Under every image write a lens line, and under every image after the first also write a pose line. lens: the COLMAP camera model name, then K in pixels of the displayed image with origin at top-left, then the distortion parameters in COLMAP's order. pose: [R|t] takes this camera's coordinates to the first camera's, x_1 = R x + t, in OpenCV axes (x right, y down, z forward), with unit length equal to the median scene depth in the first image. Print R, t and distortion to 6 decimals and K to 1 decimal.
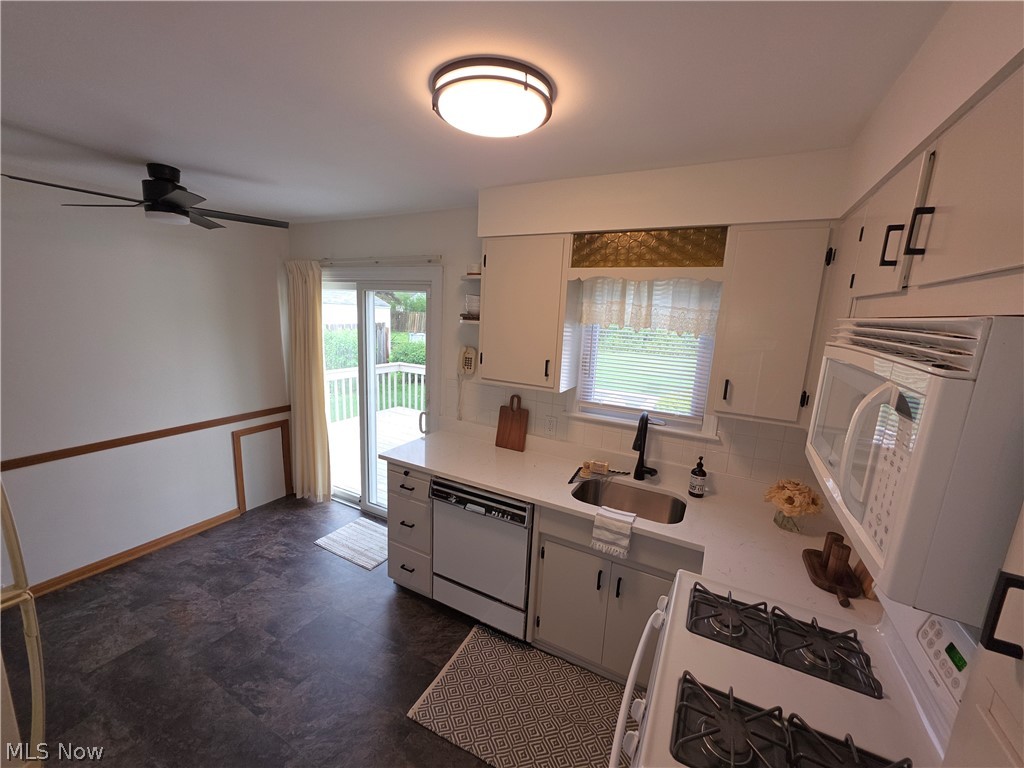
lens RADIAL K [[408.7, 0, 508.1], [0, 408.7, 385.4], [0, 0, 1]] dist [-0.007912, 0.002803]
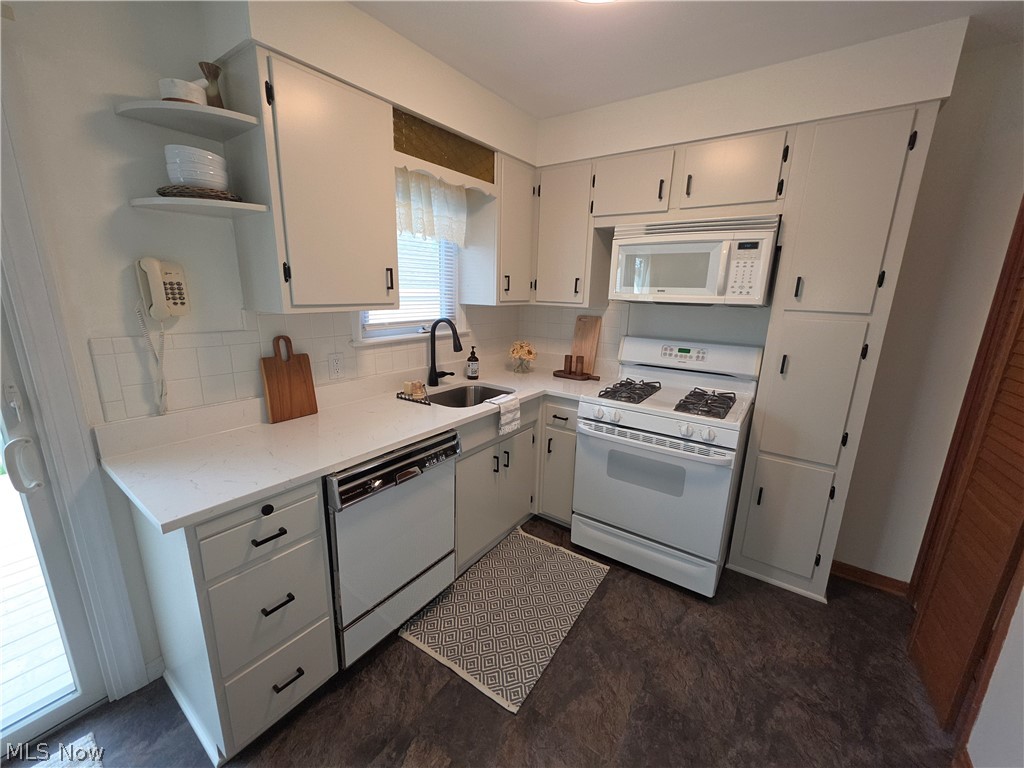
lens RADIAL K [[408.7, 0, 509.1], [0, 408.7, 387.2], [0, 0, 1]] dist [-0.007912, 0.002803]
pose [[0.133107, -0.276760, 0.951675, -0.717192], [0.167387, 0.952704, 0.253648, -0.003308], [-0.976864, 0.125536, 0.173138, 0.682803]]
